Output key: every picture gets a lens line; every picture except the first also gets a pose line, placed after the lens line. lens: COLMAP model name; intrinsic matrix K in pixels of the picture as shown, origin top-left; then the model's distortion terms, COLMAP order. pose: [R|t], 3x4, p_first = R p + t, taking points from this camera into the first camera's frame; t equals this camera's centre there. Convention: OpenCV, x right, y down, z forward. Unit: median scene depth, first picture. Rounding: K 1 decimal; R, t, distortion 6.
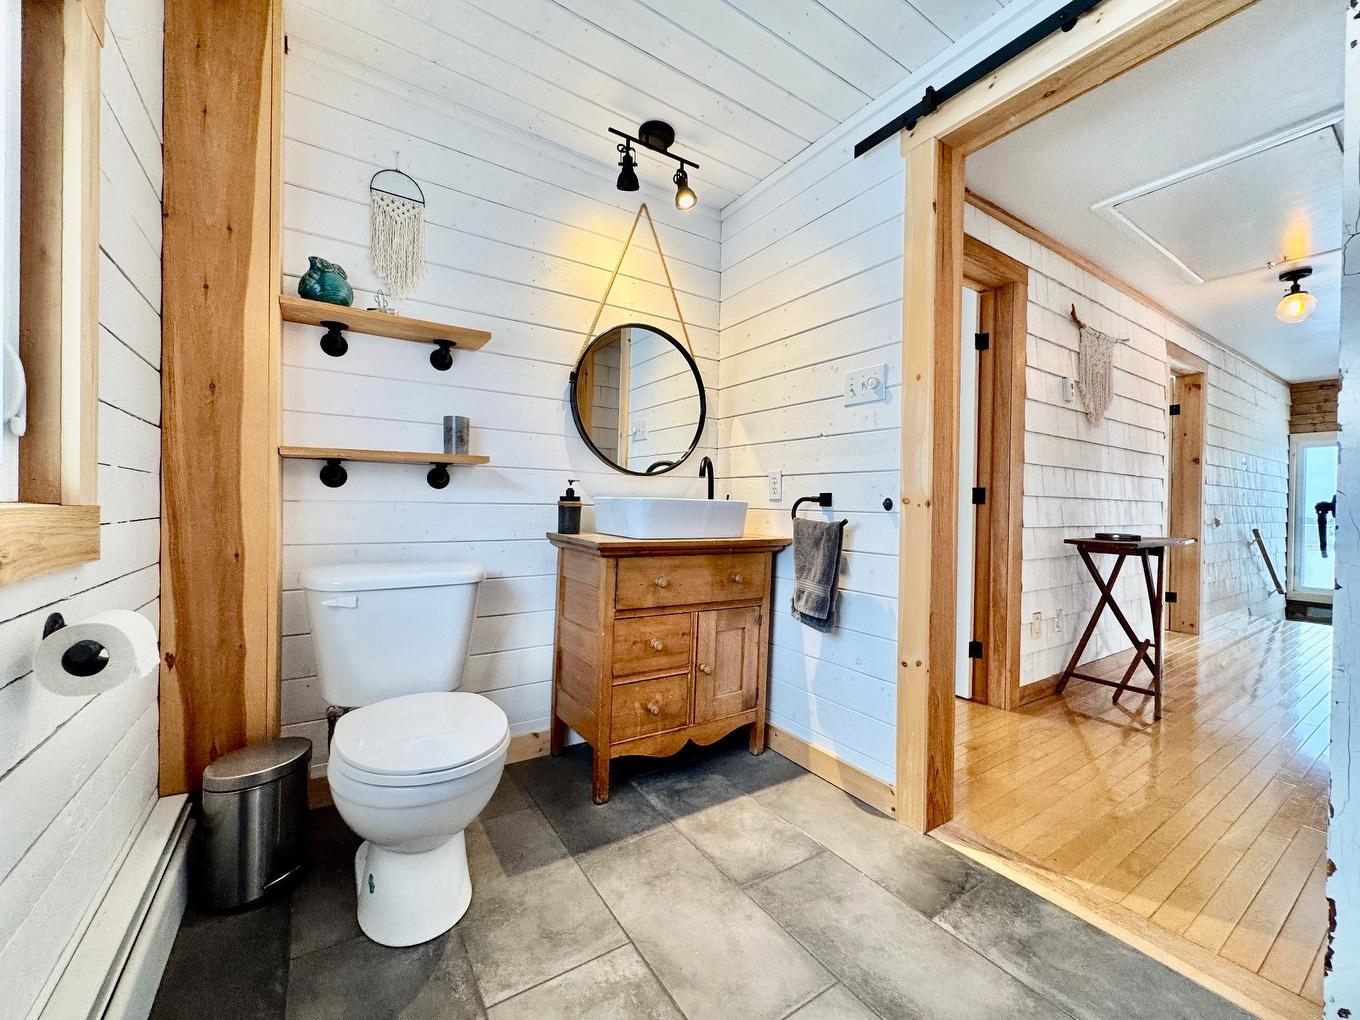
lens RADIAL K [[537.7, 0, 676.8], [0, 537.7, 512.8], [0, 0, 1]] dist [-0.008006, -0.000149]
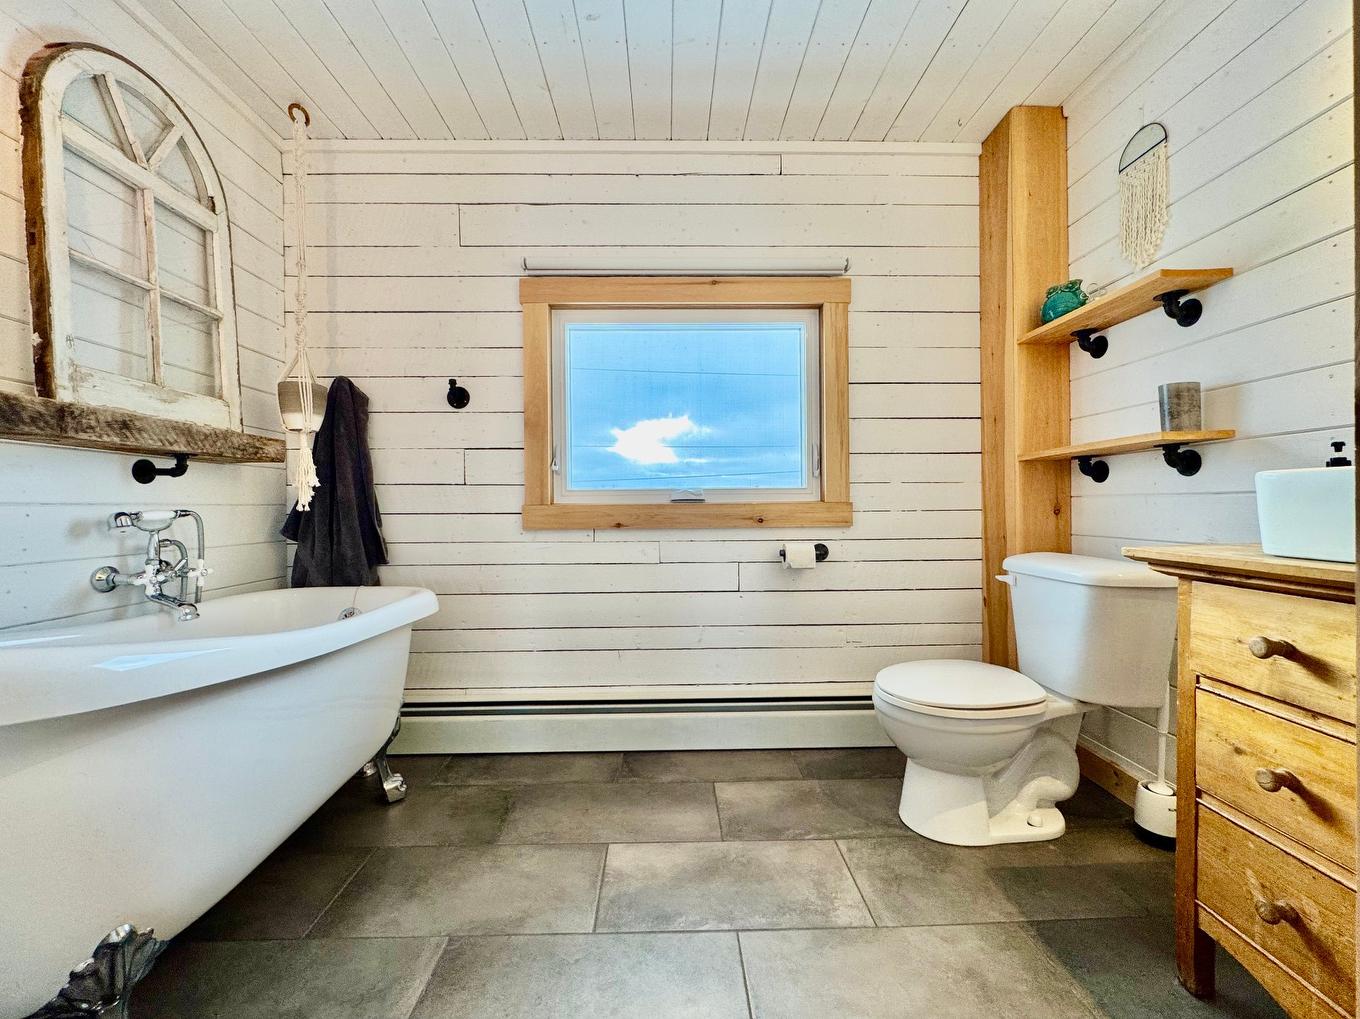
lens RADIAL K [[537.7, 0, 675.4], [0, 537.7, 511.7], [0, 0, 1]] dist [-0.008006, -0.000149]
pose [[-0.530837, -0.003312, -0.847468, 0.617874], [-0.011504, 0.999928, 0.003298, 0.014175], [0.847396, 0.011500, -0.530837, 0.766205]]
